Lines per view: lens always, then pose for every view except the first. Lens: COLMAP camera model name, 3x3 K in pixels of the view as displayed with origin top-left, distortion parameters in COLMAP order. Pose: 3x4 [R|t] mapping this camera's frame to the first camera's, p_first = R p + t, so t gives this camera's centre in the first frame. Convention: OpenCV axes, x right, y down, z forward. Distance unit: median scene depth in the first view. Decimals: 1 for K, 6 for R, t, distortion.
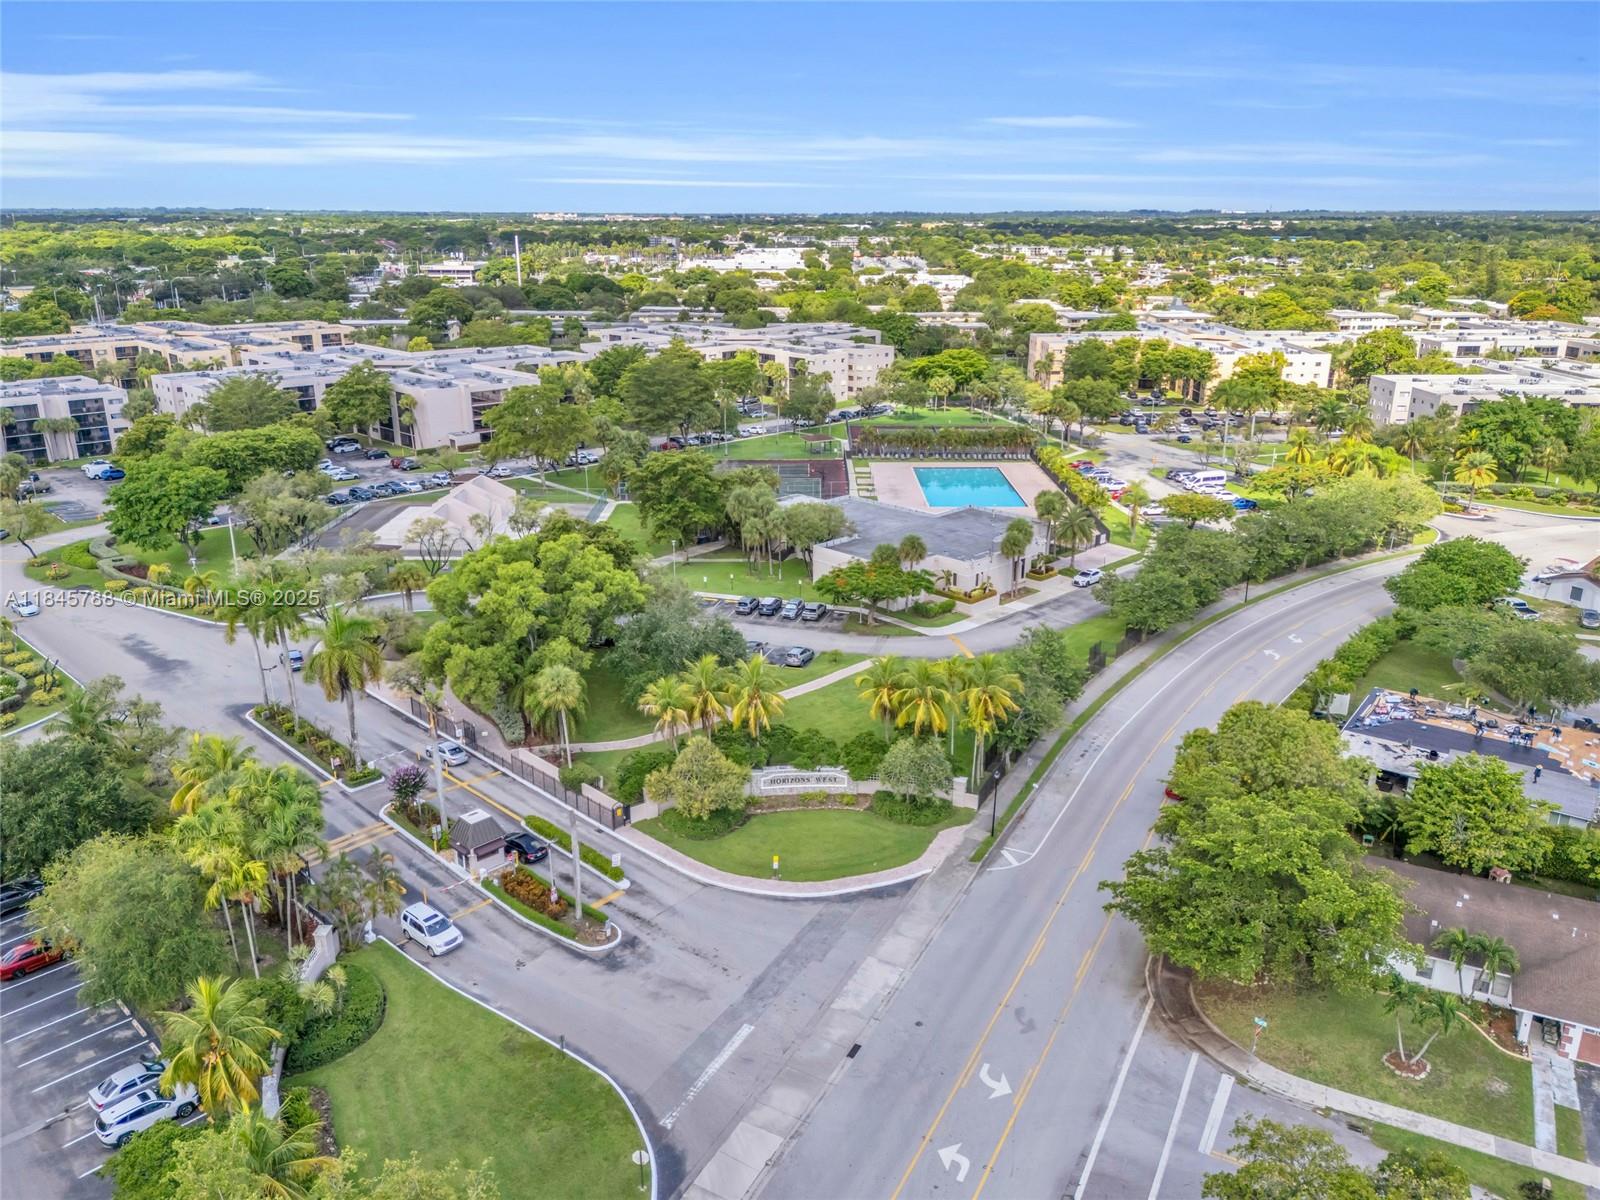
lens RADIAL K [[1200.7, 0, 800.0], [0, 1200.7, 600.0], [0, 0, 1]] dist [0.081550, -0.044919]
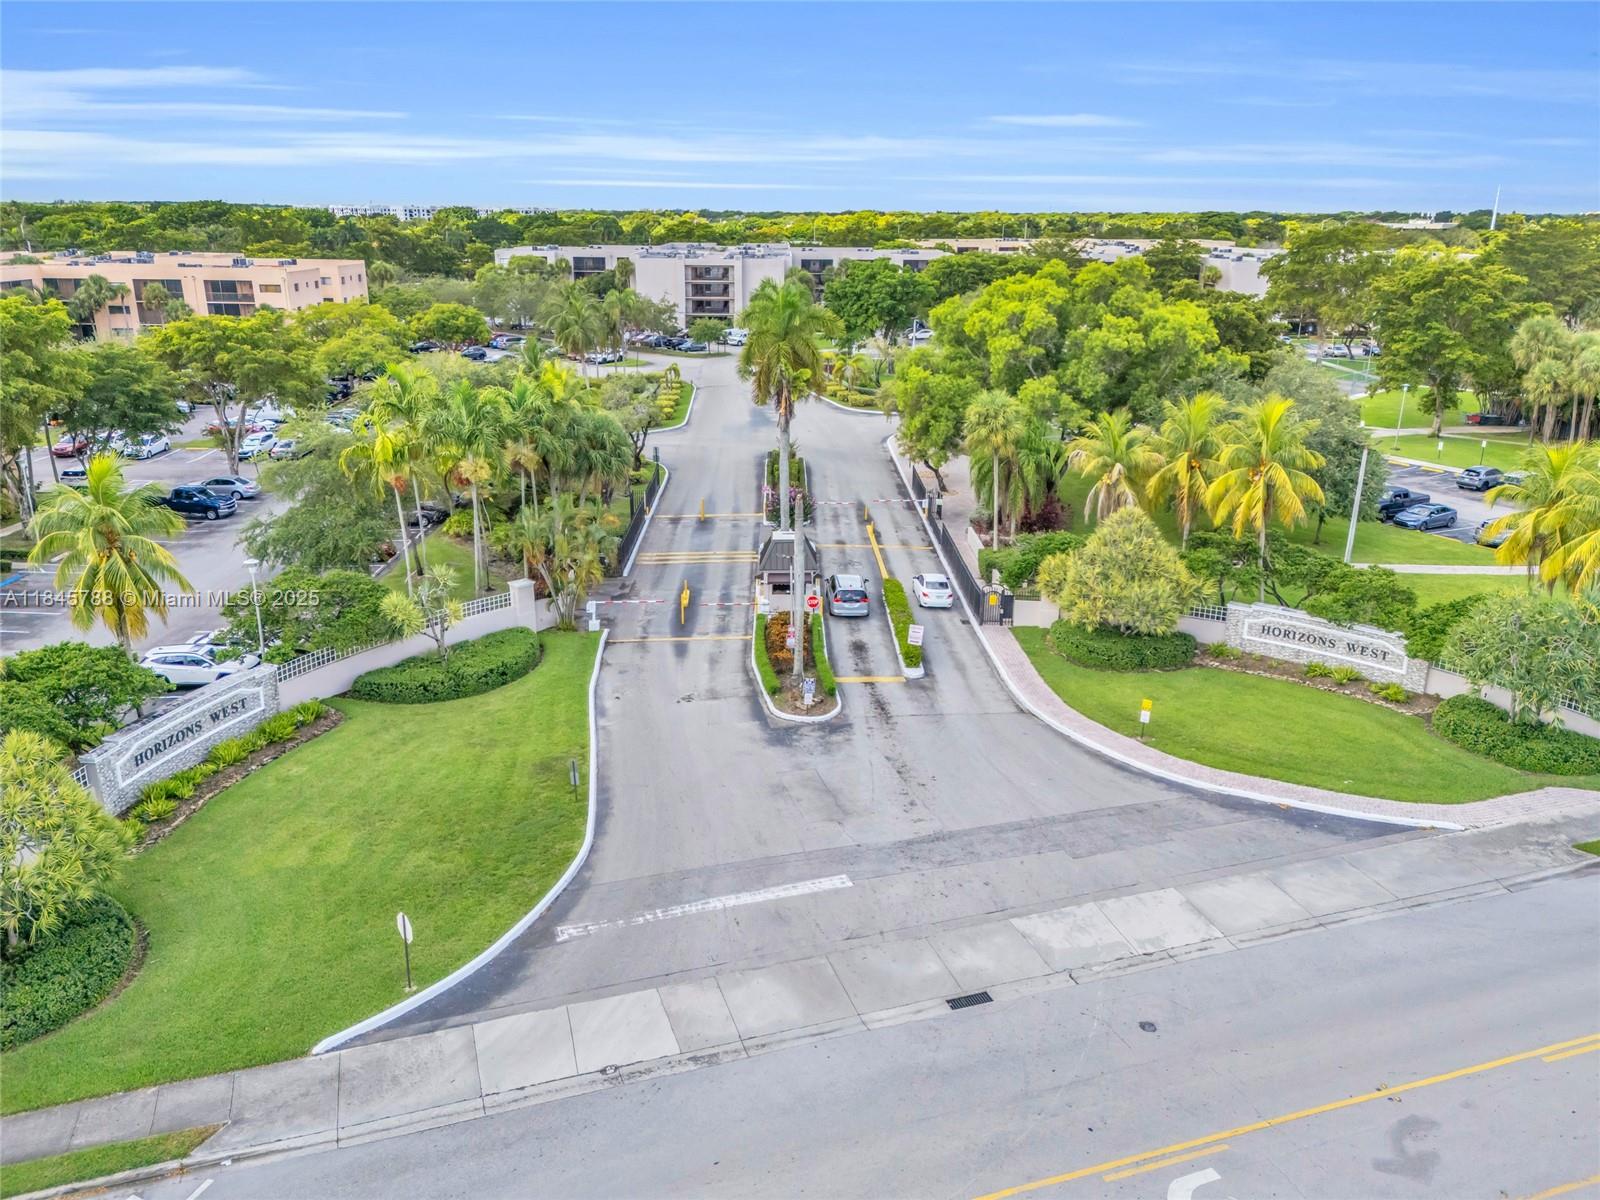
lens RADIAL K [[1200.7, 0, 800.0], [0, 1200.7, 600.0], [0, 0, 1]] dist [0.081550, -0.044919]
pose [[0.727727, 0.221318, -0.649178, 0.212658], [-0.225296, 0.971121, 0.078519, 0.160047], [0.647808, 0.089117, 0.756573, 0.472618]]
